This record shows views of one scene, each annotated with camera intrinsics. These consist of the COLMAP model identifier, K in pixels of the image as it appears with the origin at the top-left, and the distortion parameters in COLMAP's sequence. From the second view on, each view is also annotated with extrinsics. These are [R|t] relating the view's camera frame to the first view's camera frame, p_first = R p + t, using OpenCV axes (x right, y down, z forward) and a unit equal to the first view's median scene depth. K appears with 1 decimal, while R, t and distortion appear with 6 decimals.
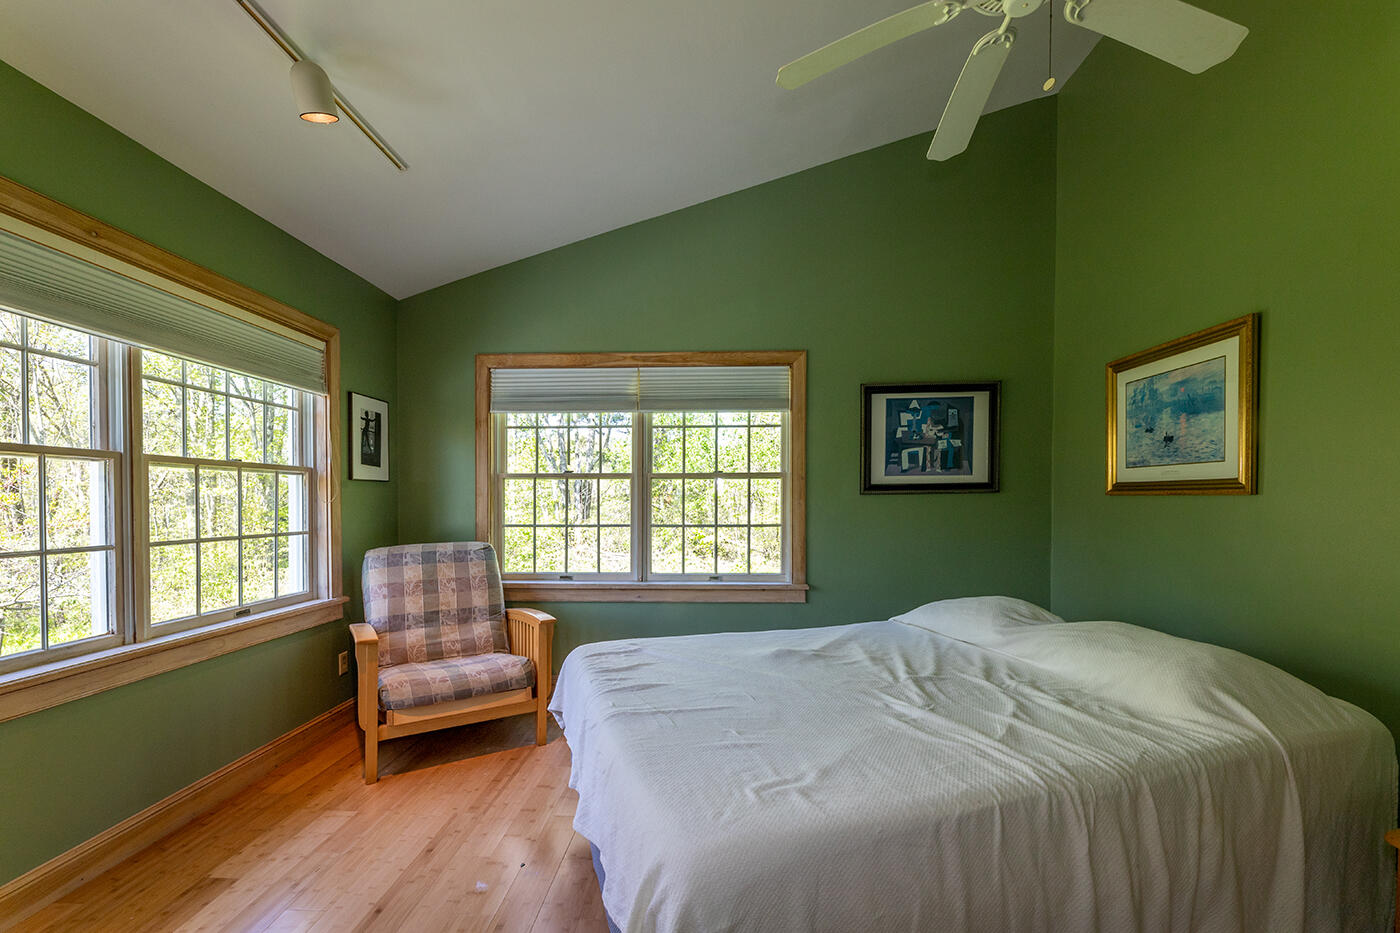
lens RADIAL K [[595.8, 0, 698.4], [0, 595.8, 514.6], [0, 0, 1]] dist [-0.002260, -0.000085]
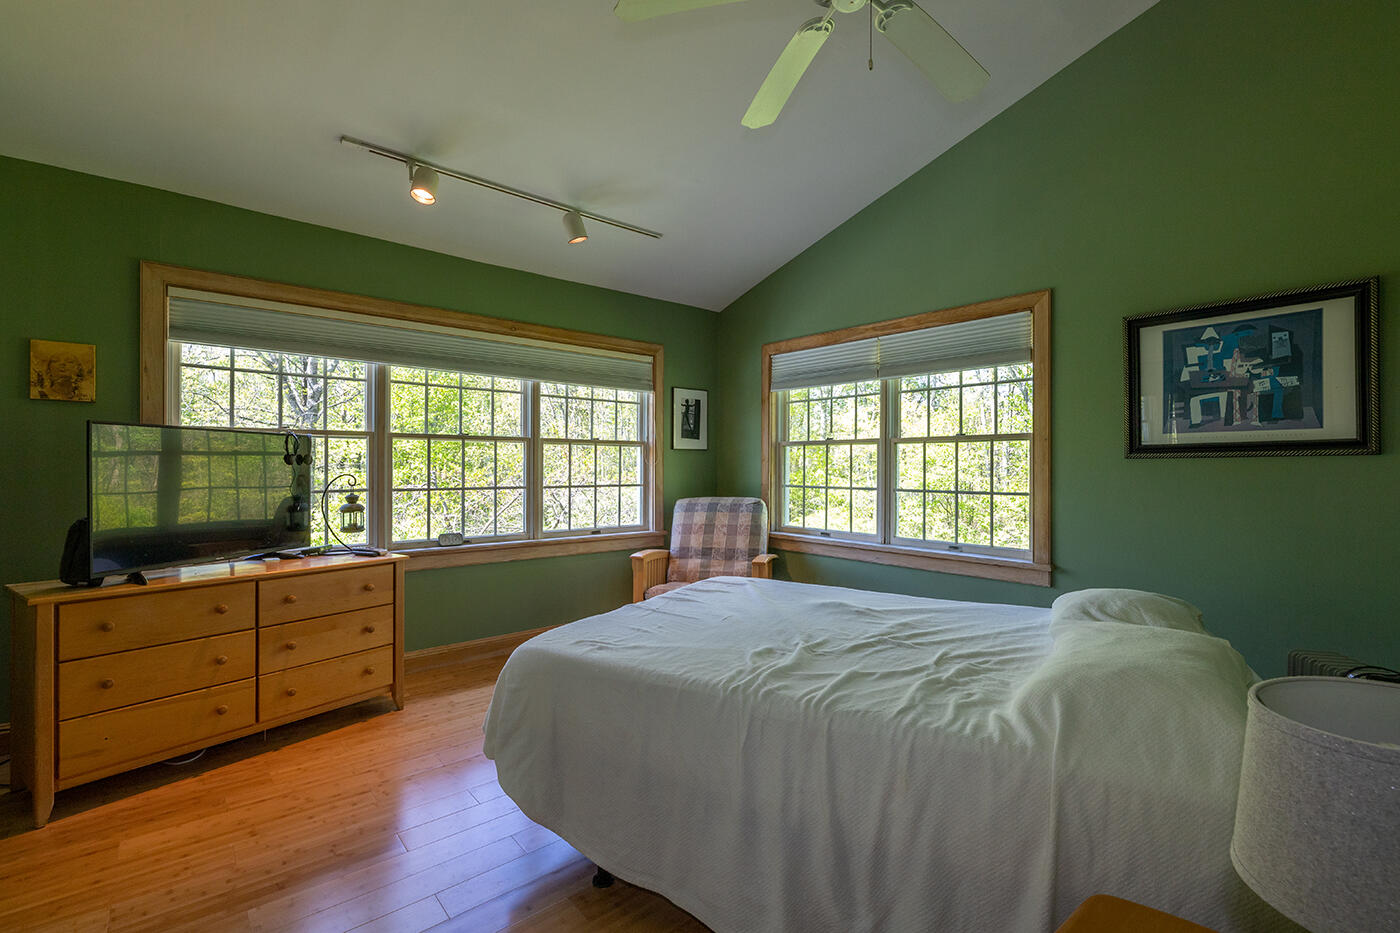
lens RADIAL K [[667.2, 0, 703.6], [0, 667.2, 467.2], [0, 0, 1]] dist [-0.000522, -0.000024]
pose [[0.660339, 0.006835, -0.750937, 0.569261], [-0.022033, 0.999704, -0.010275, -0.000722], [0.750645, 0.023330, 0.660294, 0.006954]]
